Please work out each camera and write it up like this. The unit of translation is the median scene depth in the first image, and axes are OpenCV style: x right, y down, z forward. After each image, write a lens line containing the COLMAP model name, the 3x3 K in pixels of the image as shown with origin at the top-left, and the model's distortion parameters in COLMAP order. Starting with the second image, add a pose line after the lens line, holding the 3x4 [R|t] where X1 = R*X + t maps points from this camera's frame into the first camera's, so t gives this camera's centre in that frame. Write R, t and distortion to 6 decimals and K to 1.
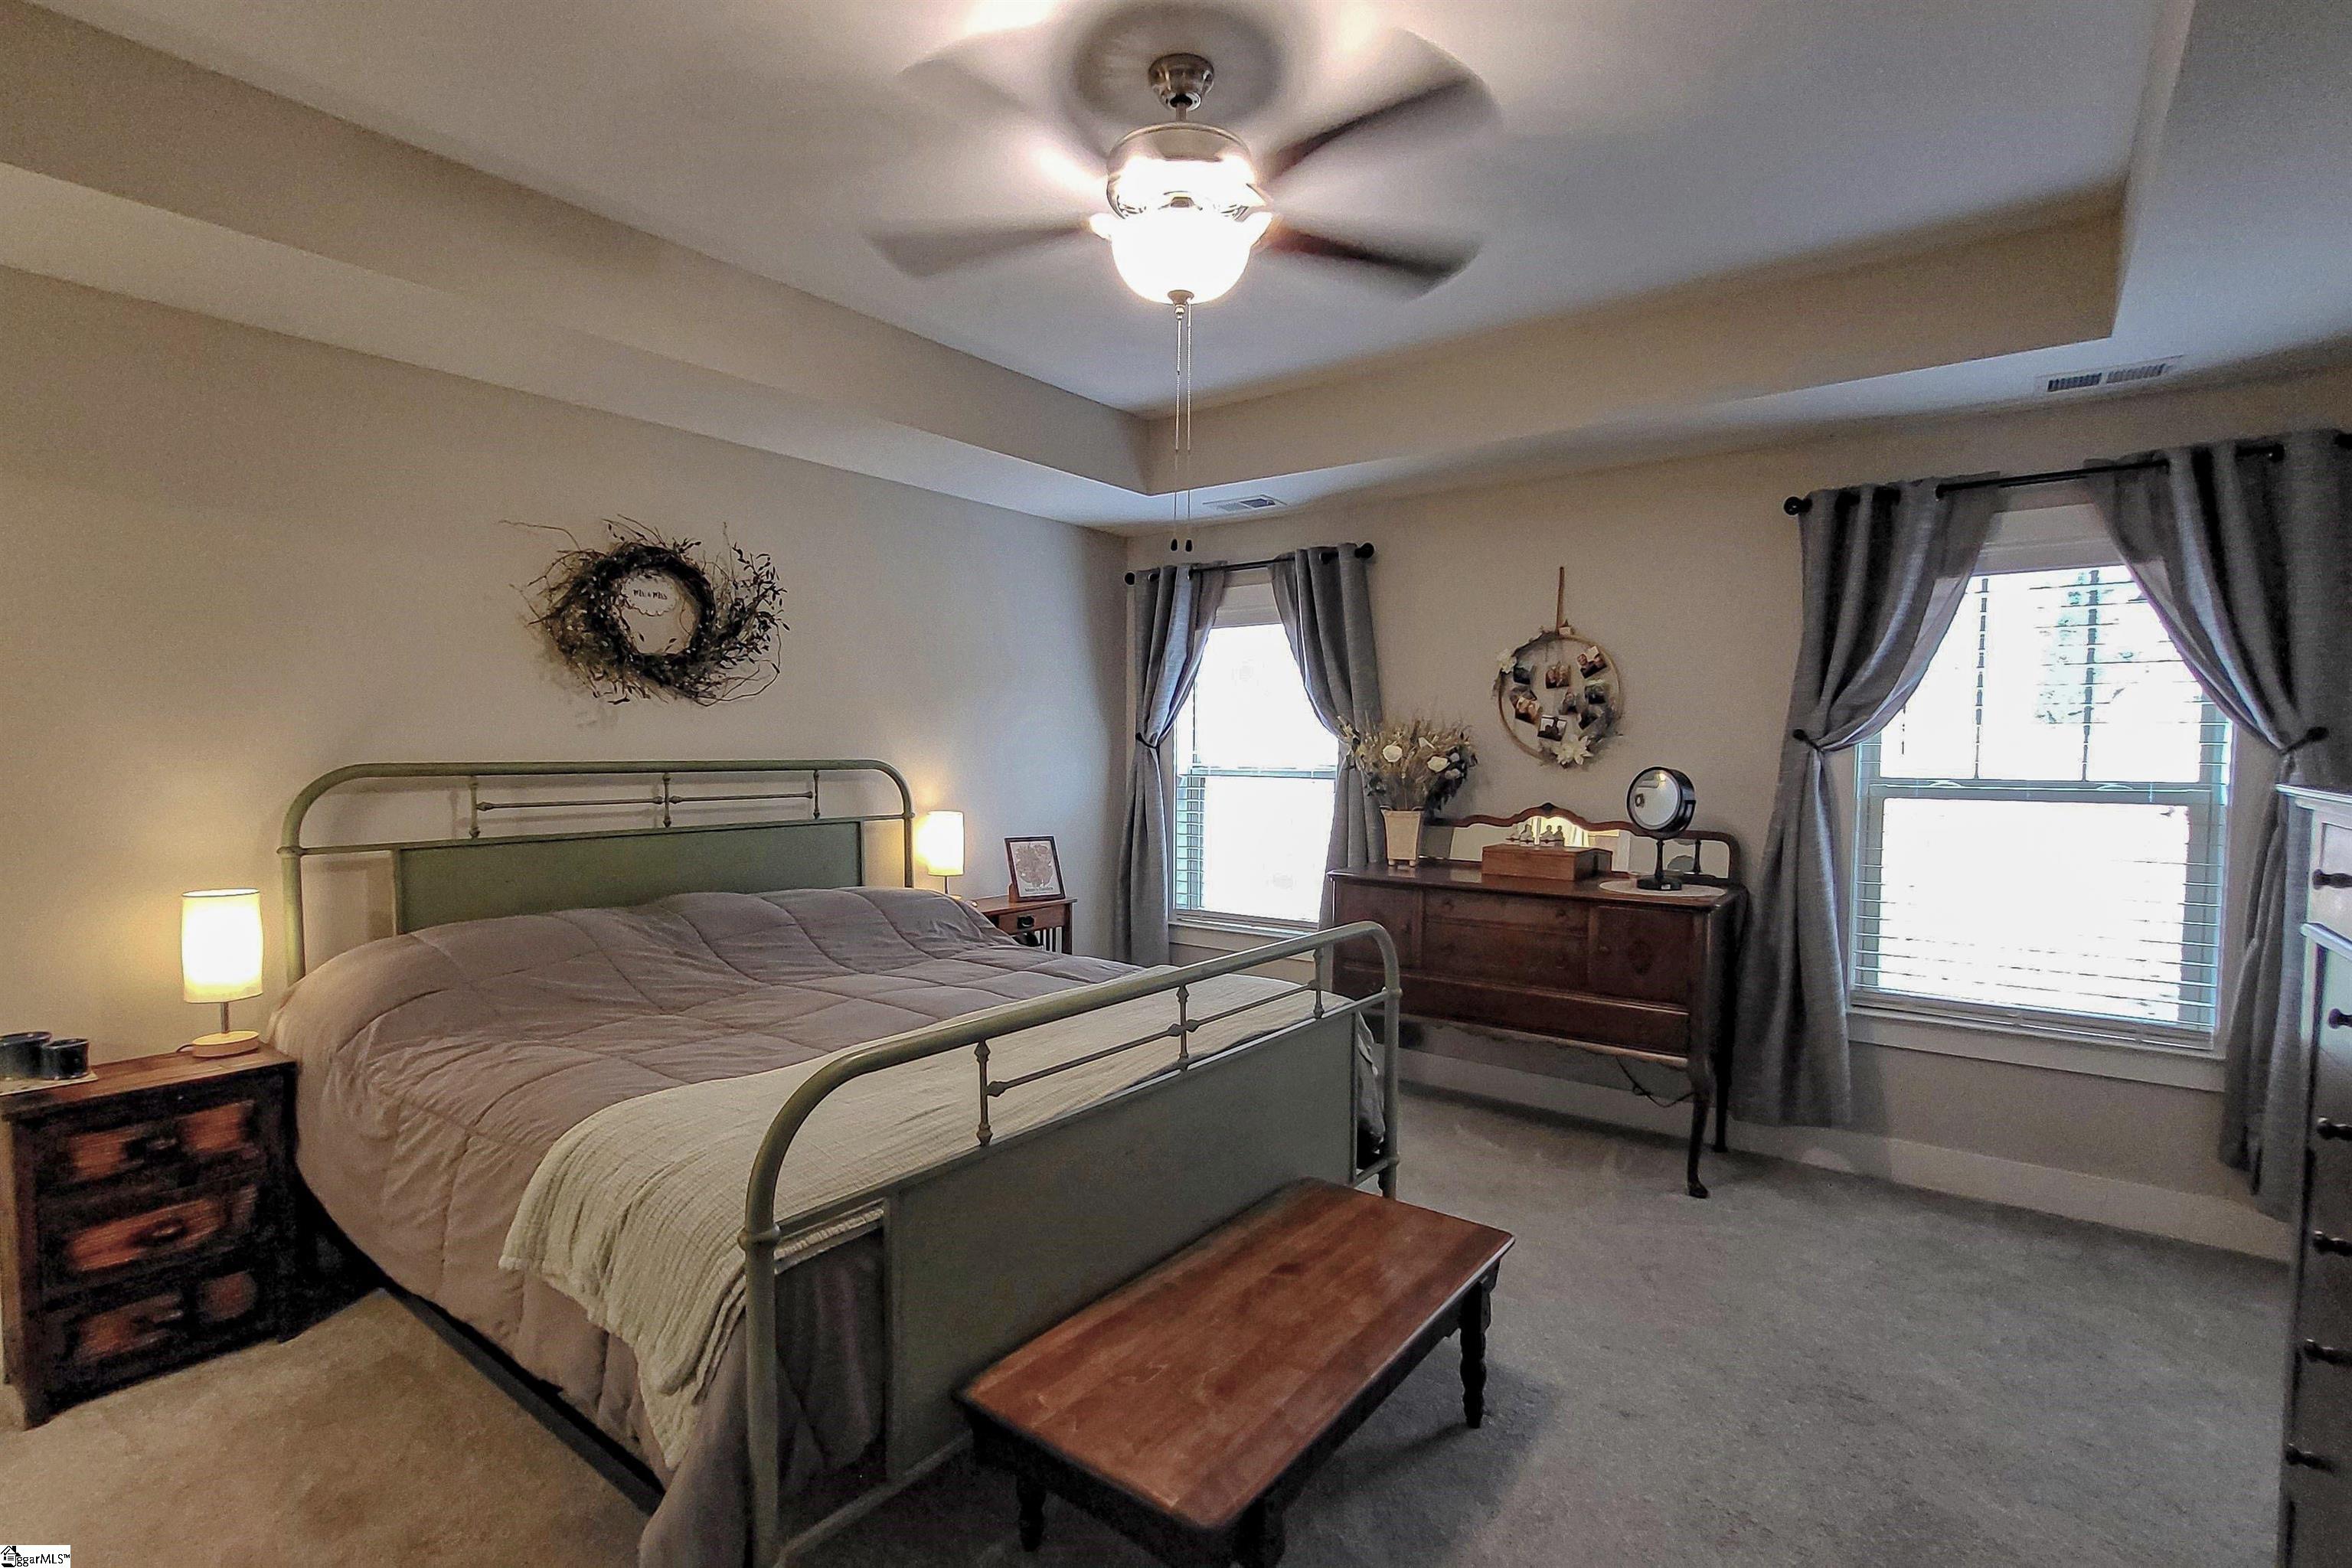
lens RADIAL K [[1178.9, 0, 1079.5], [0, 1178.9, 788.2], [0, 0, 1]] dist [0.105382, -0.000159]
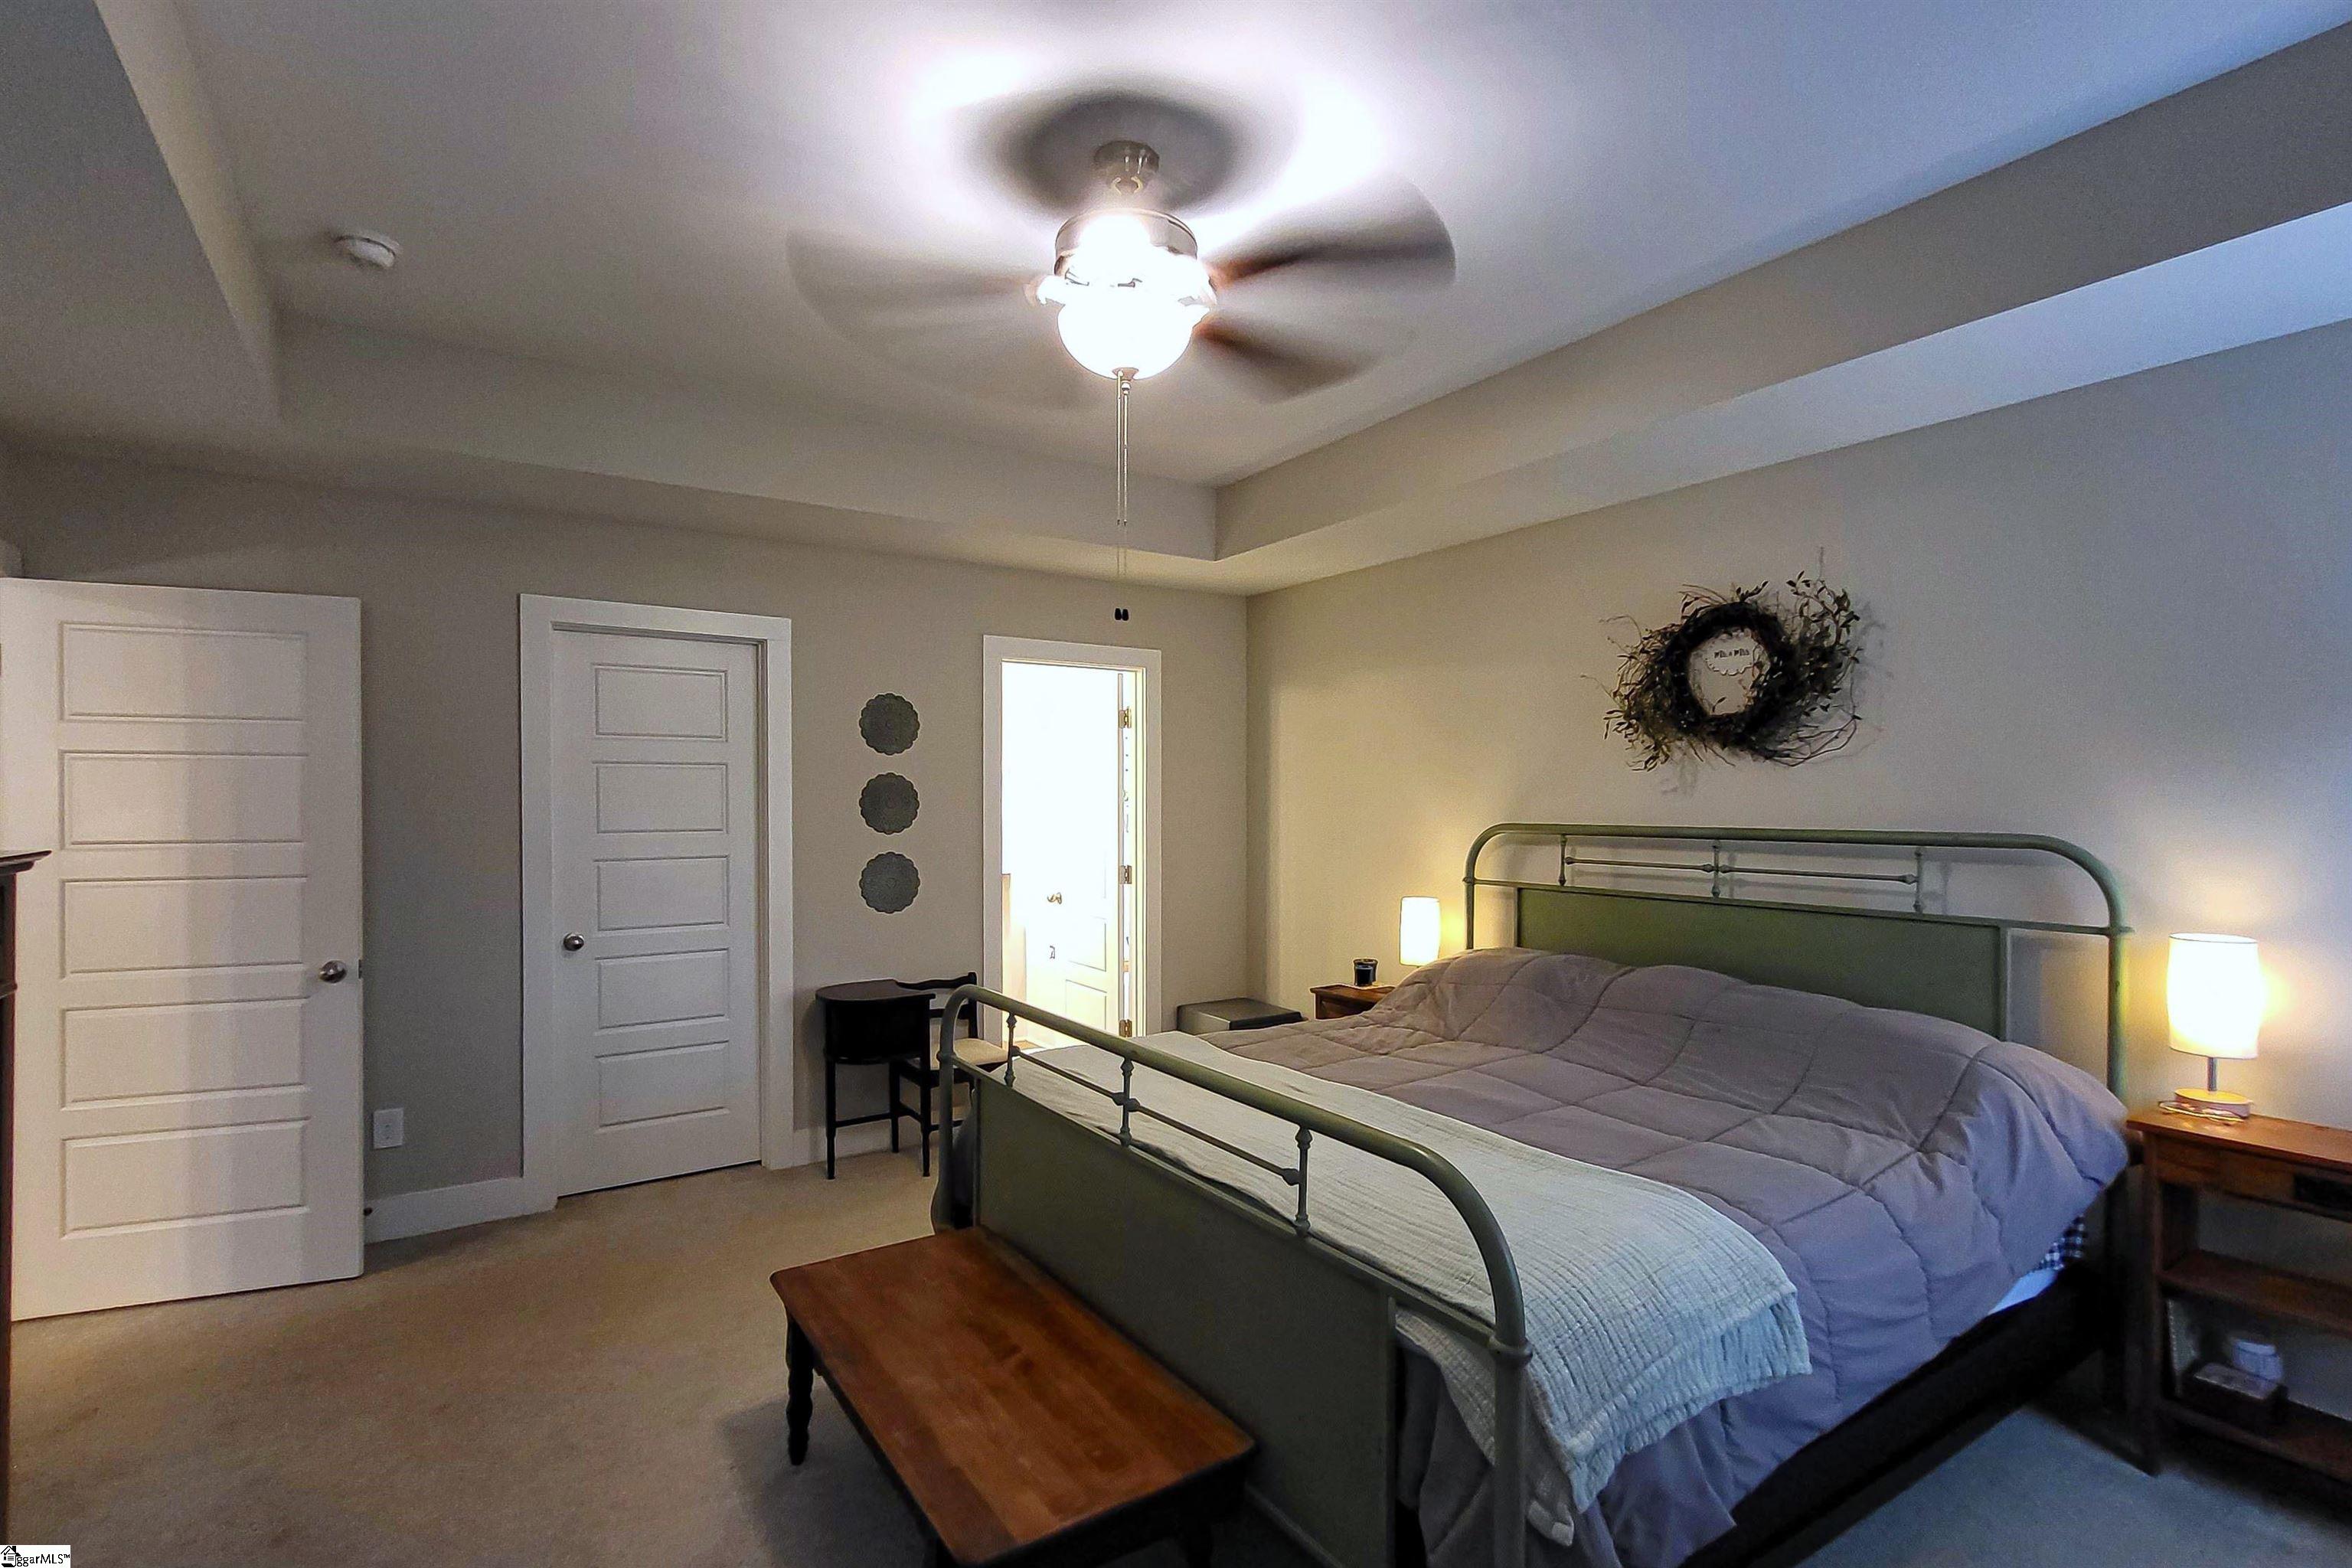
lens RADIAL K [[1105.2, 0, 1196.8], [0, 1105.2, 805.5], [0, 0, 1]] dist [-0.001361, -0.000250]
pose [[-0.304139, -0.008714, -0.952588, 0.606825], [-0.041162, 0.999144, 0.004002, -0.026354], [0.951738, 0.040428, -0.304238, 0.873295]]
